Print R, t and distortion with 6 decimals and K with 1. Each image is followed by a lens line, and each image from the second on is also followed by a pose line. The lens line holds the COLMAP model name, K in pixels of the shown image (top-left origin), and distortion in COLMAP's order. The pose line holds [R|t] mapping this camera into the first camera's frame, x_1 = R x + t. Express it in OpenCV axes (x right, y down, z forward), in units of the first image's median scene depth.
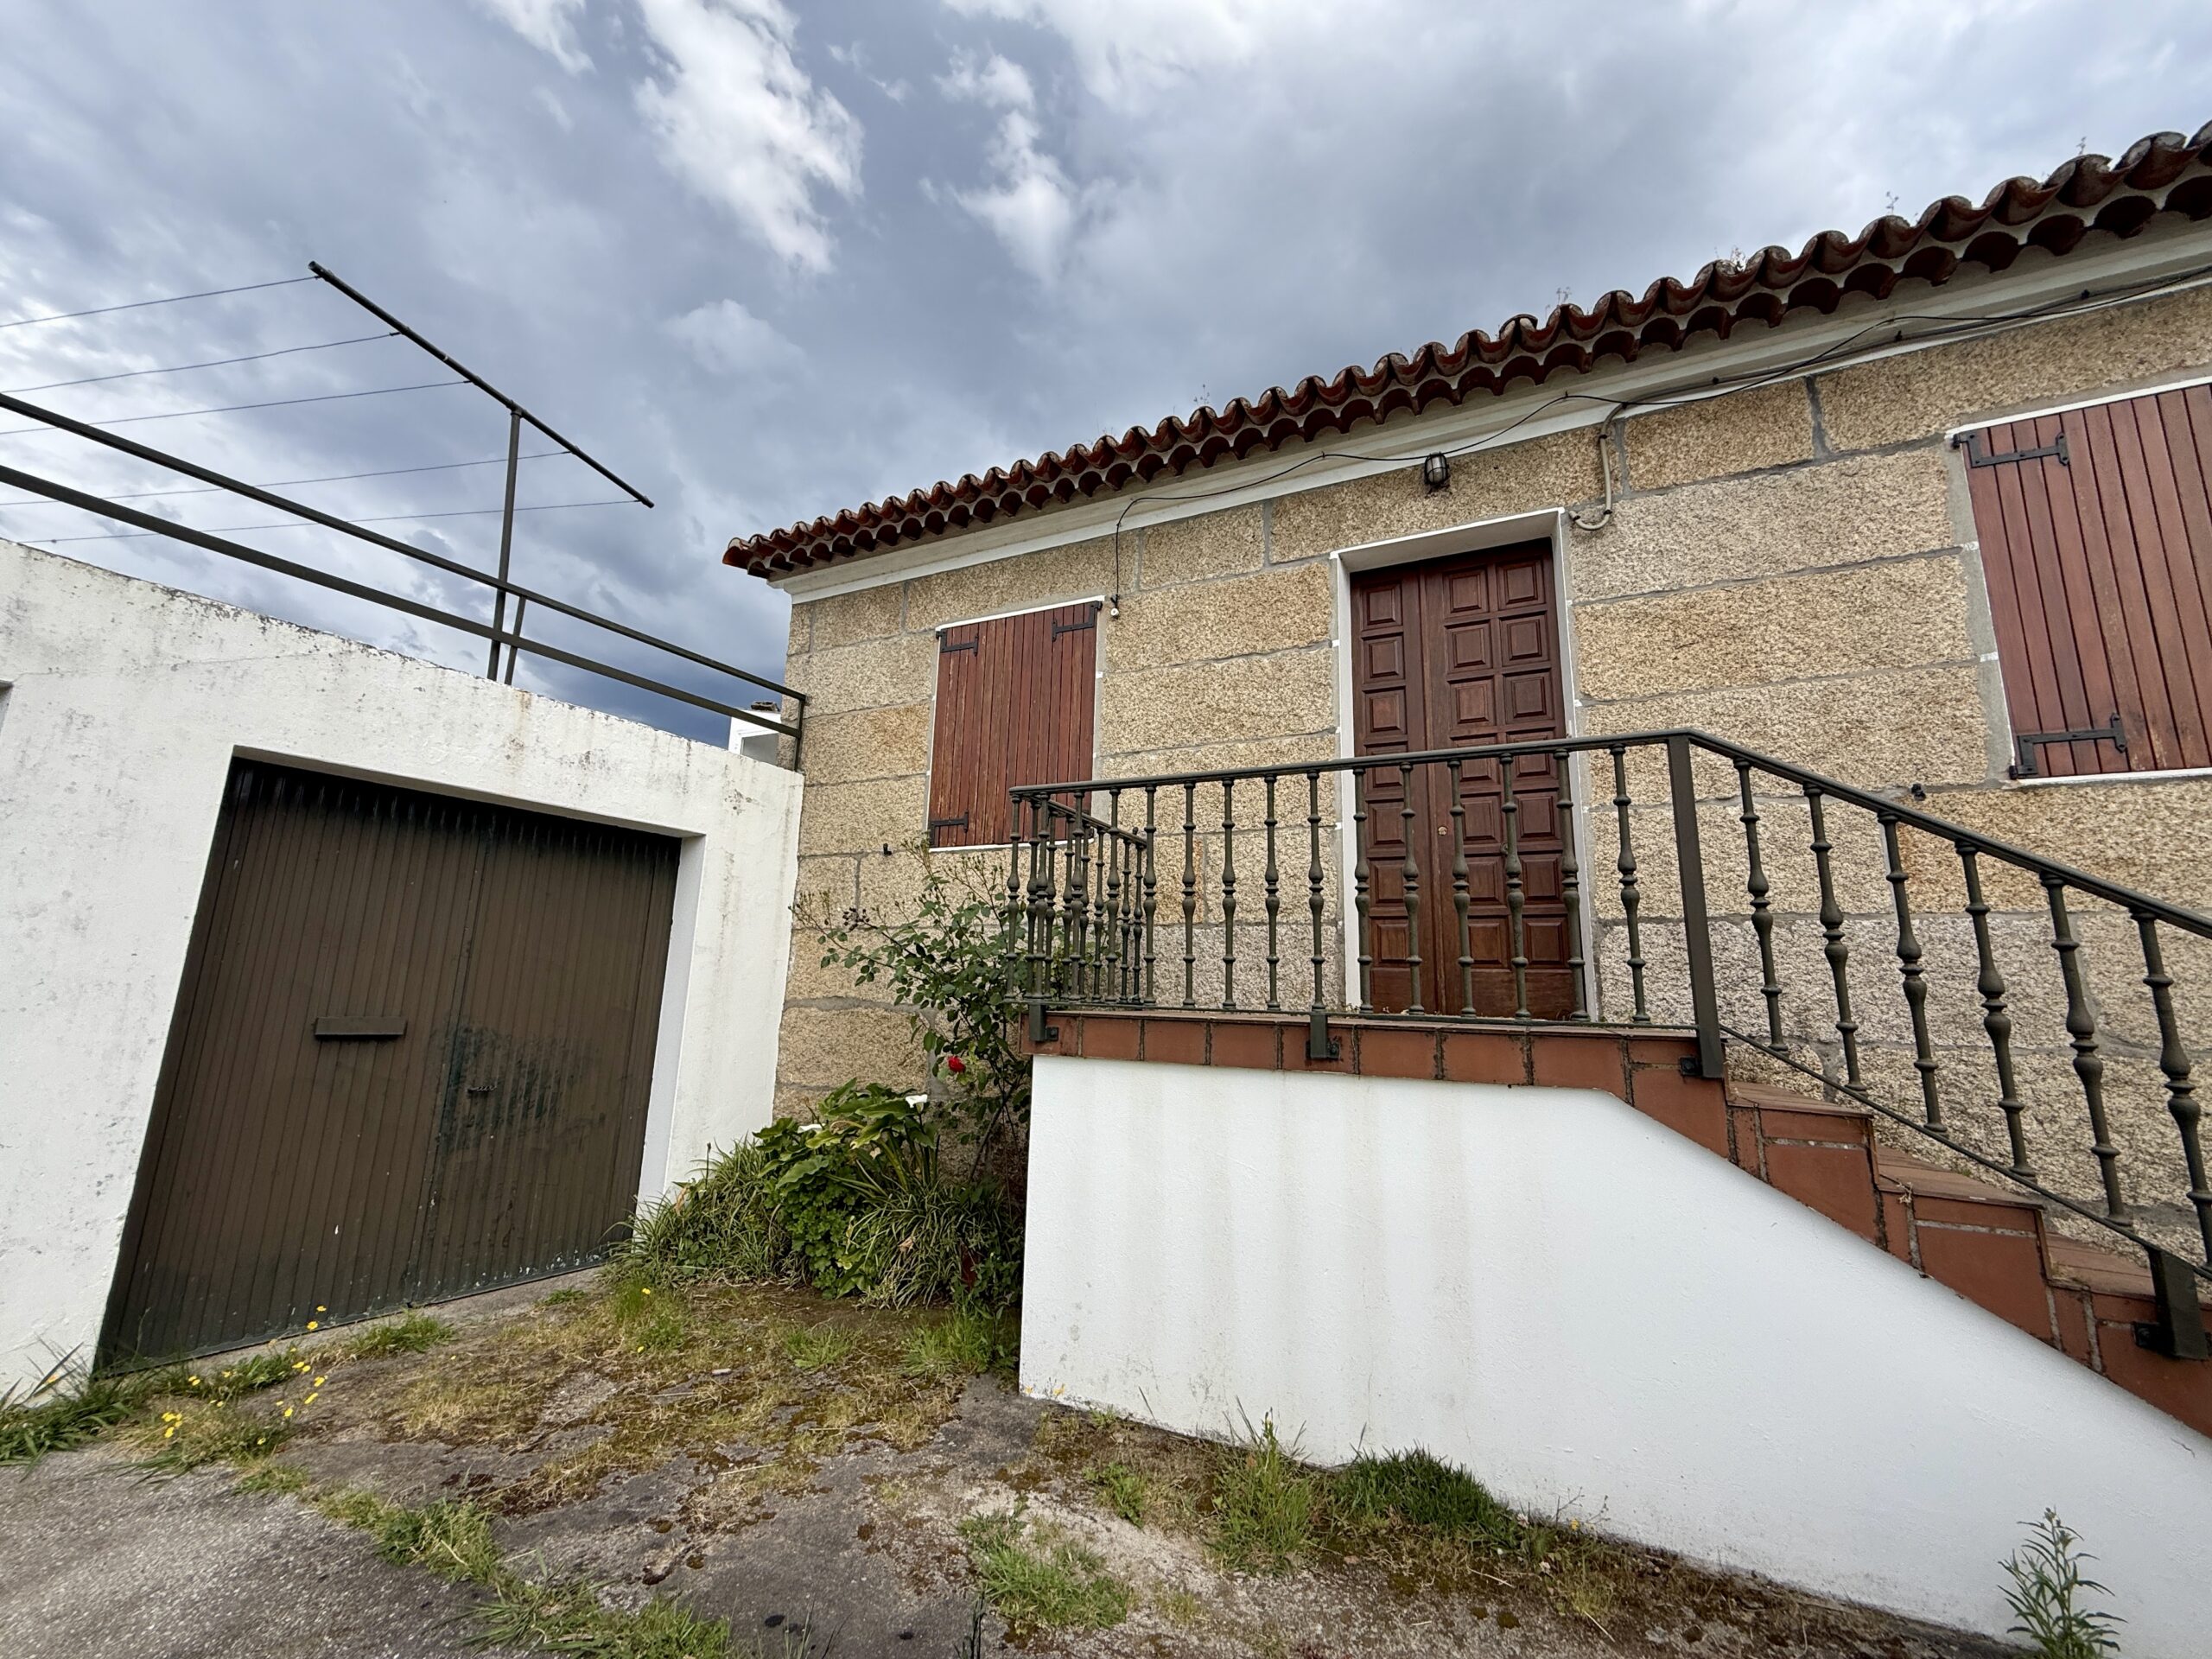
lens RADIAL K [[881.1, 0, 1103.4], [0, 881.1, 829.4], [0, 0, 1]] dist [-0.000444, 0.000184]
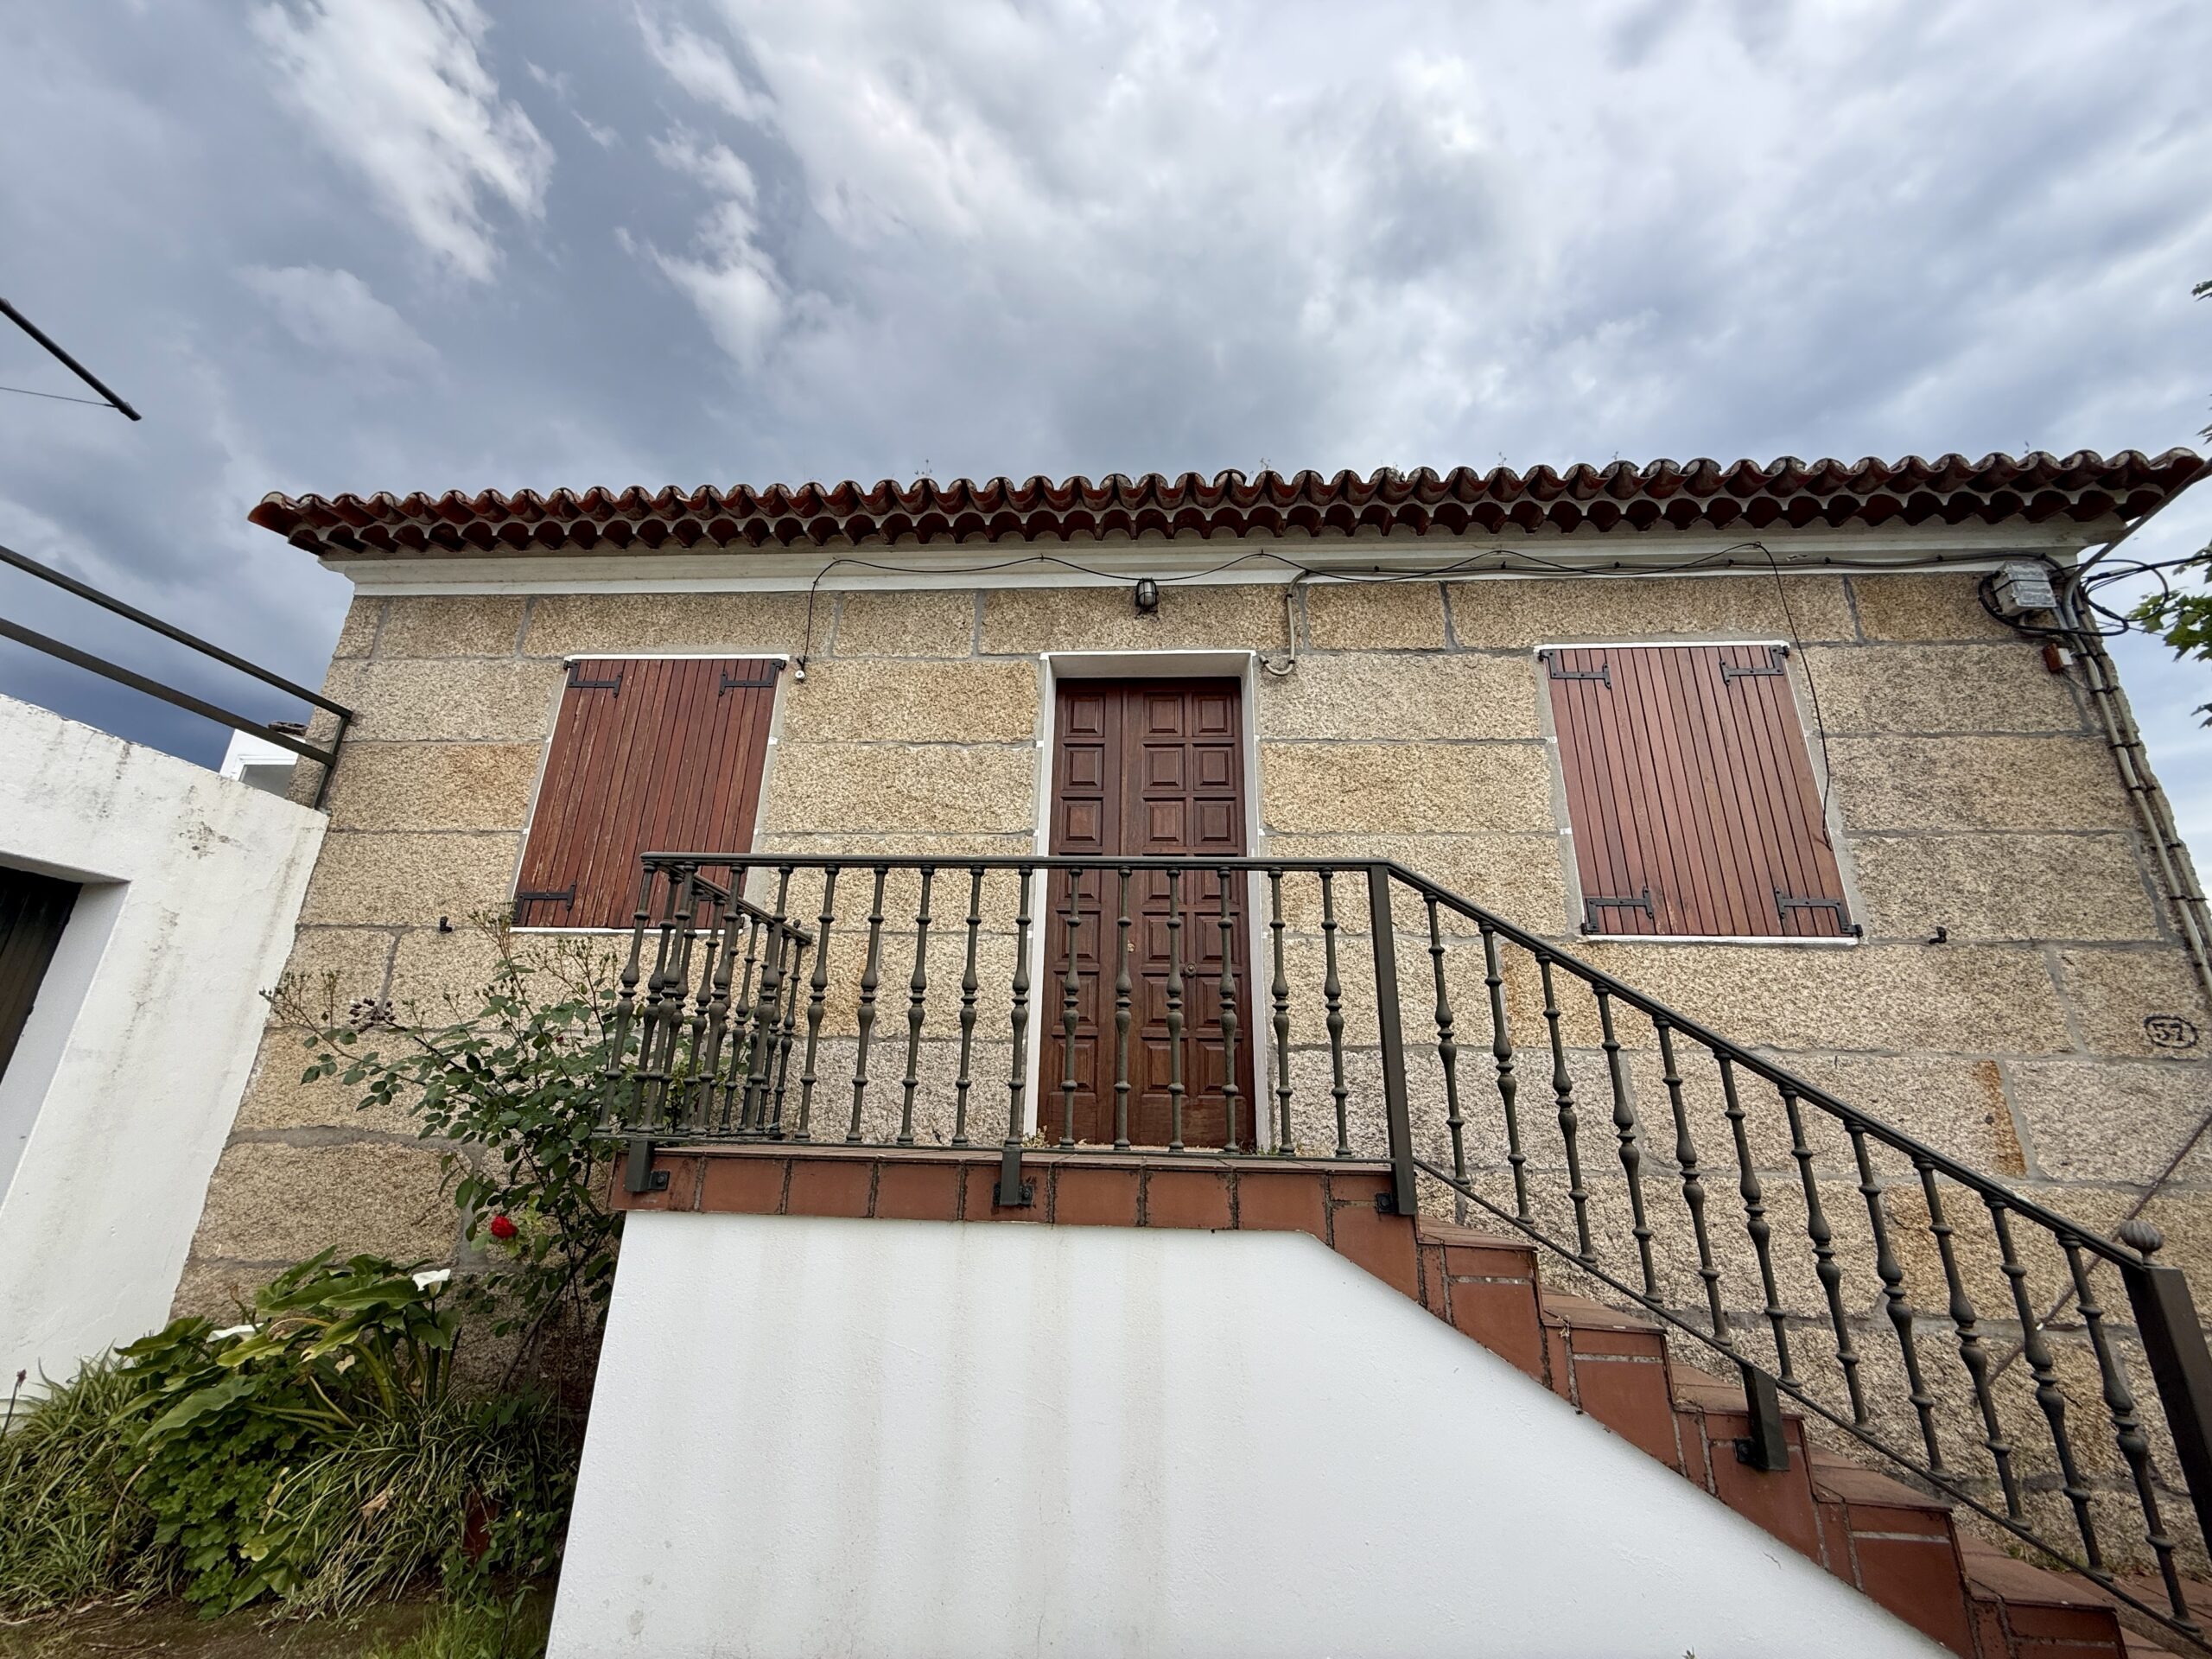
lens RADIAL K [[882.5, 0, 1101.7], [0, 882.5, 828.7], [0, 0, 1]] dist [0.000424, 0.000631]
pose [[0.922787, 0.117323, 0.367013, -0.018924], [-0.069509, 0.987576, -0.140931, 0.012636], [-0.378988, 0.104538, 0.919478, 0.112519]]
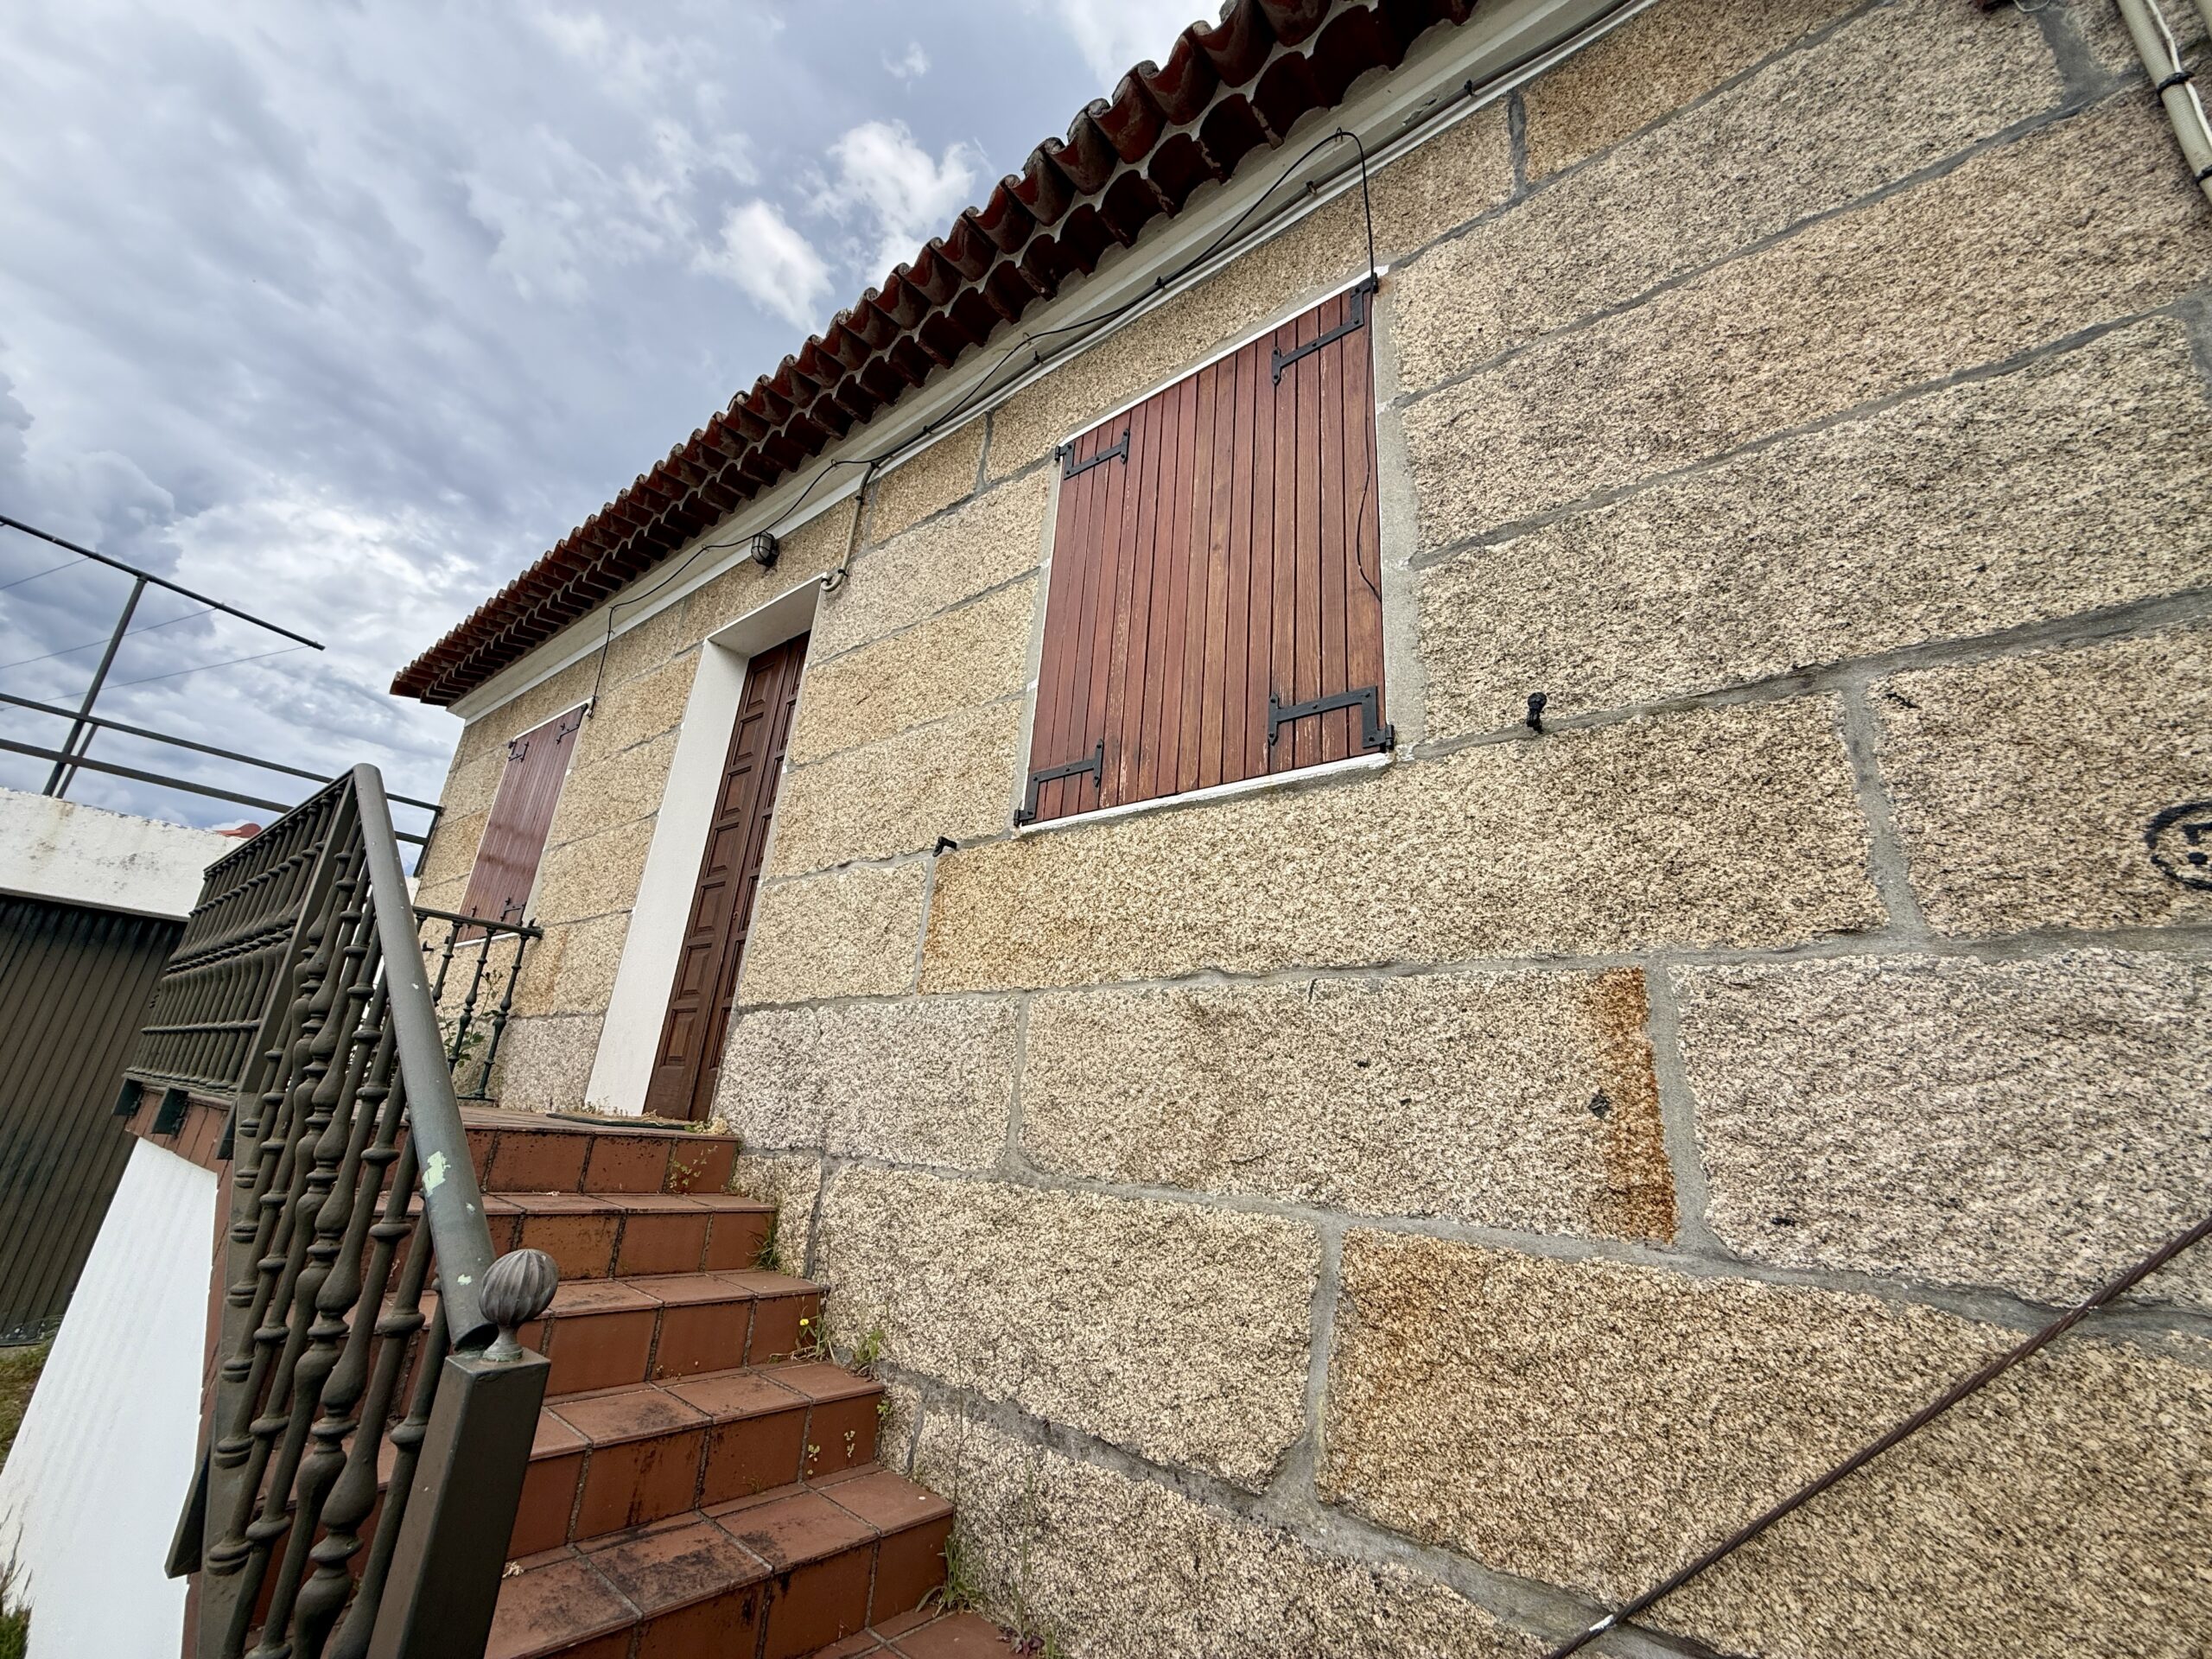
lens RADIAL K [[881.1, 0, 1103.4], [0, 881.1, 829.4], [0, 0, 1]] dist [-0.000444, 0.000184]
pose [[0.977267, -0.027143, -0.210269, 1.064327], [-0.005344, 0.988303, -0.152412, 0.057375], [0.211946, 0.150071, 0.965690, 0.193195]]
